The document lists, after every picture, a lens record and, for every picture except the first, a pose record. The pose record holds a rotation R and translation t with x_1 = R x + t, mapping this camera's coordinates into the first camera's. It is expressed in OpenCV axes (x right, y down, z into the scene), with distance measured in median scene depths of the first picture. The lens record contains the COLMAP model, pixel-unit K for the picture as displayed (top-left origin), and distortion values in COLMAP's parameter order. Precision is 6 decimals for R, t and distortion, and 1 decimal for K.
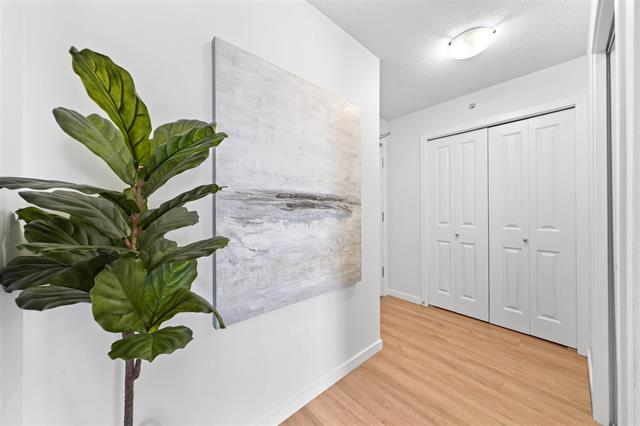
lens RADIAL K [[225.3, 0, 318.4], [0, 225.3, 211.0], [0, 0, 1]] dist [-0.017959, -0.000146]
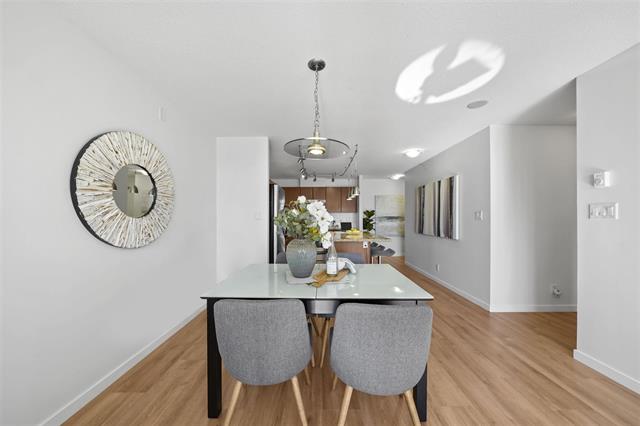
lens RADIAL K [[225.3, 0, 318.8], [0, 225.3, 216.3], [0, 0, 1]] dist [-0.017959, -0.000146]
pose [[0.740767, -0.005604, -0.671738, 2.679384], [-0.001738, 0.999946, -0.010258, -0.029963], [0.671760, 0.008766, 0.740717, -4.908123]]
